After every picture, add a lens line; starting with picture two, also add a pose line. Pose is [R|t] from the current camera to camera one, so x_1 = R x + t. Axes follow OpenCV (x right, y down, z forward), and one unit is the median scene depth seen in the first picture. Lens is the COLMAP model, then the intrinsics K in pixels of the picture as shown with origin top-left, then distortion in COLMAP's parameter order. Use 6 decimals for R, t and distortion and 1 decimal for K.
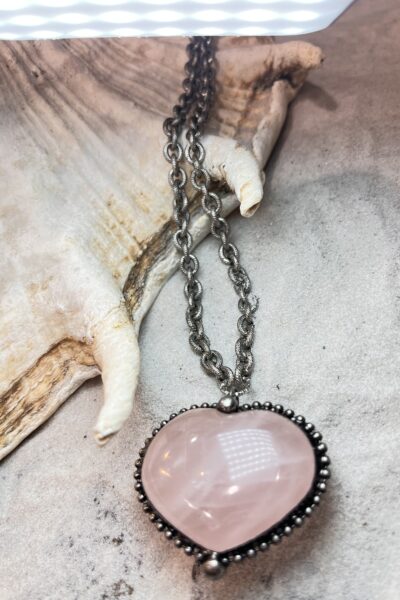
lens RADIAL K [[501.4, 0, 199.6], [0, 501.4, 300.9], [0, 0, 1]] dist [-0.007003, -0.019765]
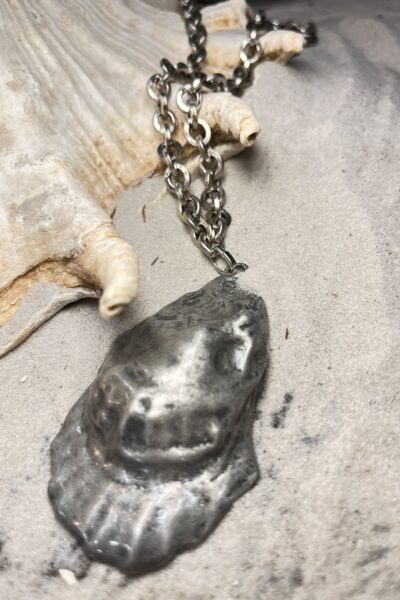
lens RADIAL K [[505.0, 0, 200.6], [0, 505.0, 299.7], [0, 0, 1]] dist [0.001450, -0.047915]
pose [[0.985023, 0.070210, 0.157480, -0.116947], [-0.045895, 0.987154, -0.153037, 0.259320], [-0.166202, 0.143517, 0.975592, 0.037934]]
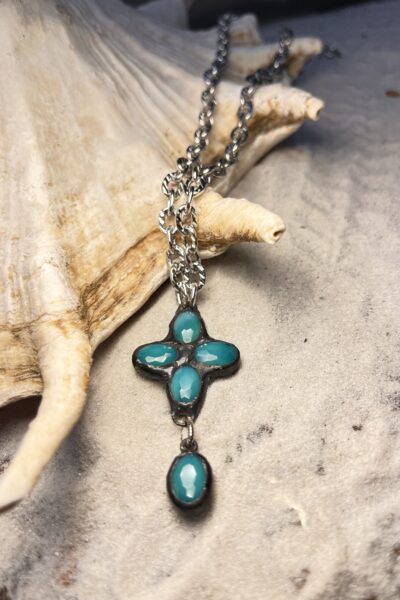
lens RADIAL K [[503.1, 0, 205.6], [0, 503.1, 298.7], [0, 0, 1]] dist [-0.004185, -0.043257]
pose [[0.960597, -0.020687, 0.277173, -0.418893], [0.088437, 0.968149, -0.234236, 0.425403], [-0.263499, 0.249519, 0.931831, 0.045476]]
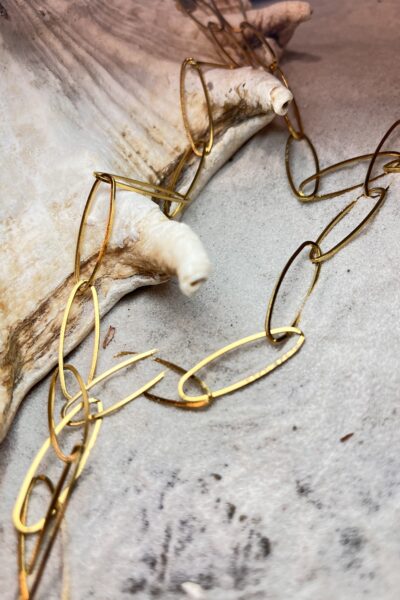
lens RADIAL K [[509.1, 0, 204.3], [0, 509.1, 300.5], [0, 0, 1]] dist [0.011749, -0.073560]
pose [[0.982956, -0.058933, 0.174140, -0.222760], [0.084395, 0.986171, -0.142631, 0.289479], [-0.163326, 0.154897, 0.974337, 0.052967]]
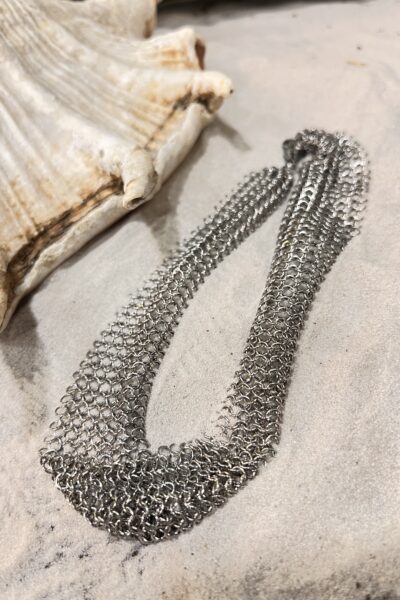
lens RADIAL K [[505.0, 0, 200.6], [0, 505.0, 299.7], [0, 0, 1]] dist [0.001450, -0.047915]
pose [[0.984608, 0.150408, 0.089020, 0.151004], [-0.143426, 0.986402, -0.080253, 0.076298], [-0.099880, 0.066250, 0.992792, -0.072647]]
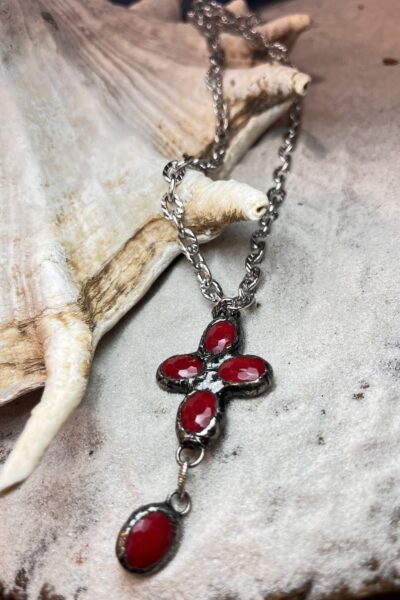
lens RADIAL K [[502.4, 0, 201.7], [0, 502.4, 295.9], [0, 0, 1]] dist [-0.004717, -0.018856]
pose [[0.973887, -0.102397, 0.202630, -0.362361], [0.150157, 0.959936, -0.236593, 0.453803], [-0.170285, 0.260841, 0.950245, 0.022730]]
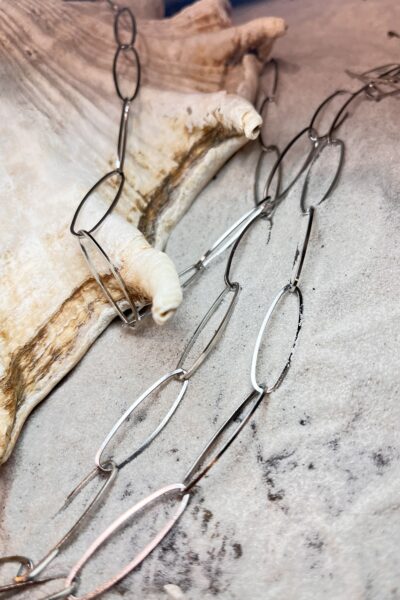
lens RADIAL K [[505.0, 0, 200.6], [0, 505.0, 299.7], [0, 0, 1]] dist [0.001450, -0.047915]
pose [[0.986588, -0.114537, 0.116300, -0.154058], [0.129325, 0.983203, -0.128787, 0.253659], [-0.099596, 0.142101, 0.984829, -0.017692]]
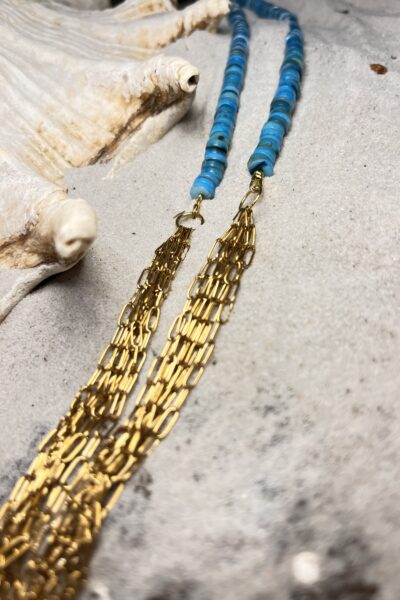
lens RADIAL K [[504.8, 0, 199.1], [0, 504.8, 301.3], [0, 0, 1]] dist [0.013692, -0.081277]
pose [[0.977585, -0.110345, 0.179307, -0.092514], [0.149155, 0.964047, -0.219921, 0.387120], [-0.148593, 0.241736, 0.958897, 0.109960]]
